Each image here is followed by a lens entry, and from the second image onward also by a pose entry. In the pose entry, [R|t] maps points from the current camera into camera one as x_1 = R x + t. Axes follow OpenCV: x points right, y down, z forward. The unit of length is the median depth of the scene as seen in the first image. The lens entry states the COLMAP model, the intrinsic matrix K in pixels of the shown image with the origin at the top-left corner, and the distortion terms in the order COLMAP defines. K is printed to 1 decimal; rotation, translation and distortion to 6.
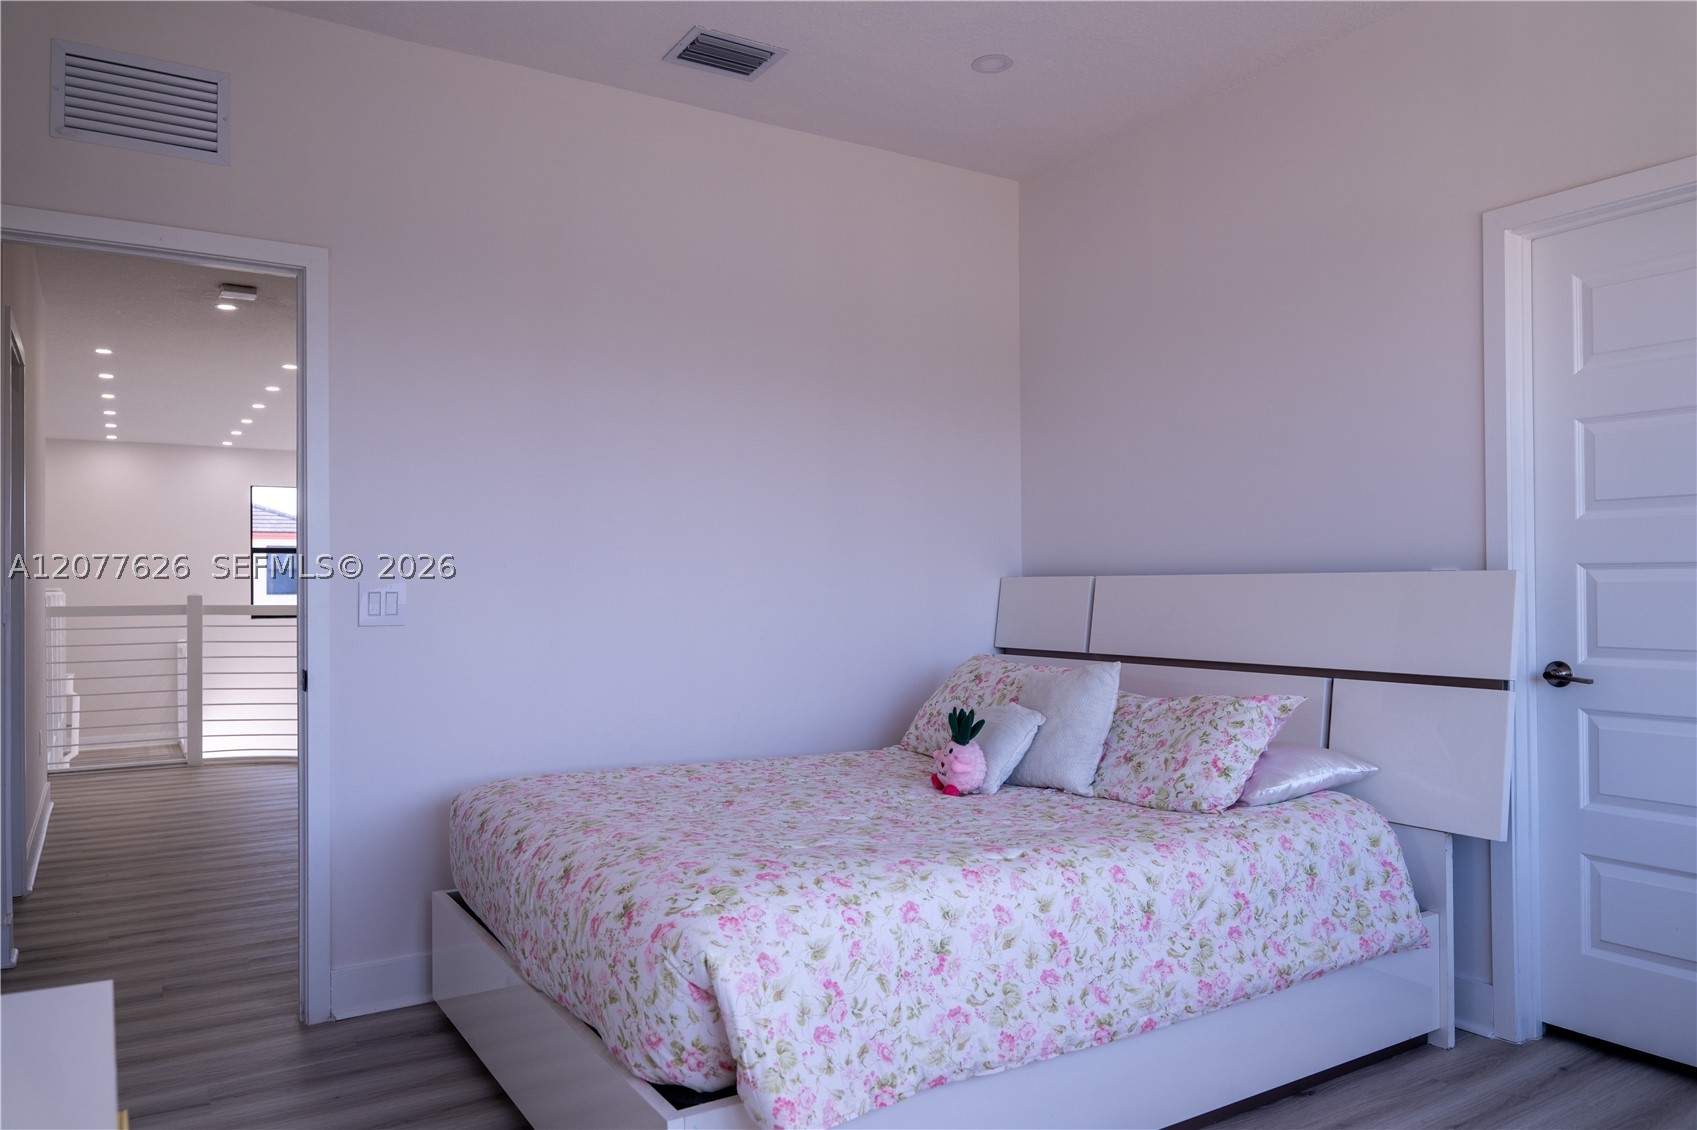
lens RADIAL K [[1201.7, 0, 848.5], [0, 1201.7, 565.0], [0, 0, 1]] dist [0.007779, -0.003935]
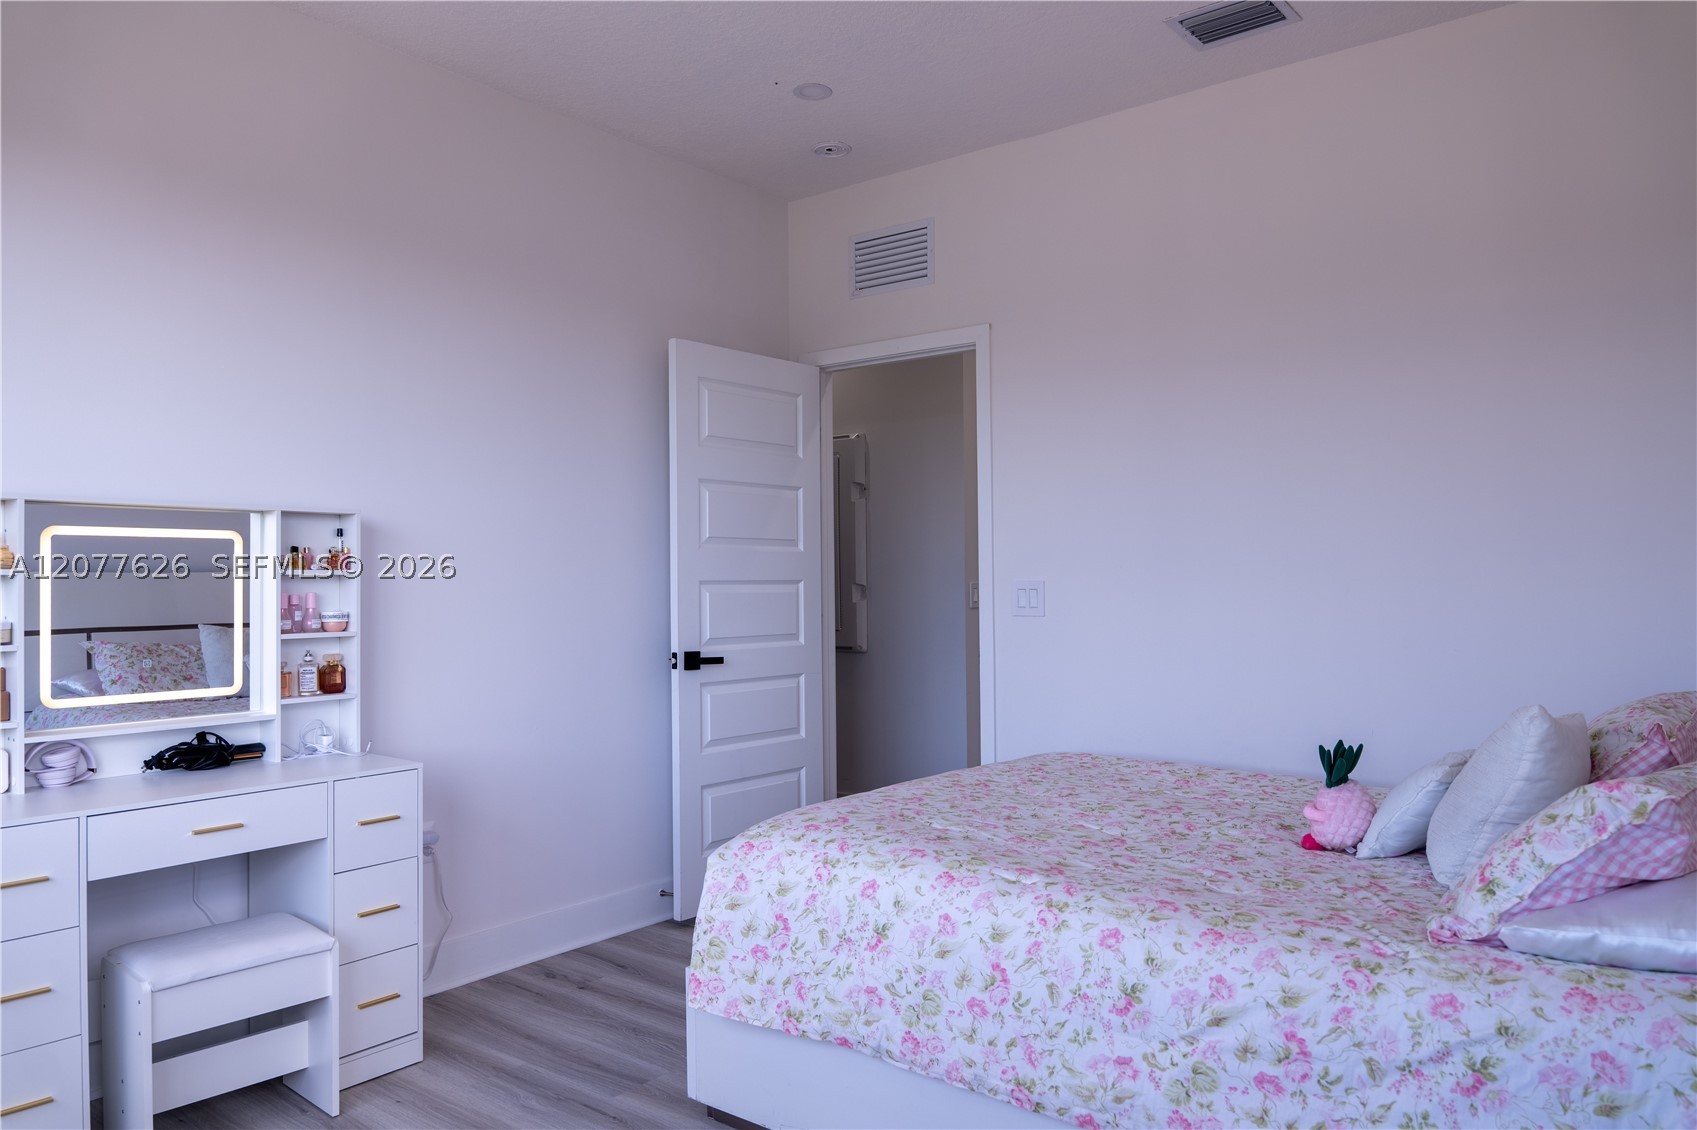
lens RADIAL K [[1155.7, 0, 848.7], [0, 1155.7, 569.1], [0, 0, 1]] dist [0.001728, -0.014505]
pose [[0.327355, -0.004529, -0.944891, 0.995419], [0.018662, 0.999824, 0.001673, -0.003038], [0.944717, -0.018181, 0.327382, 0.619279]]
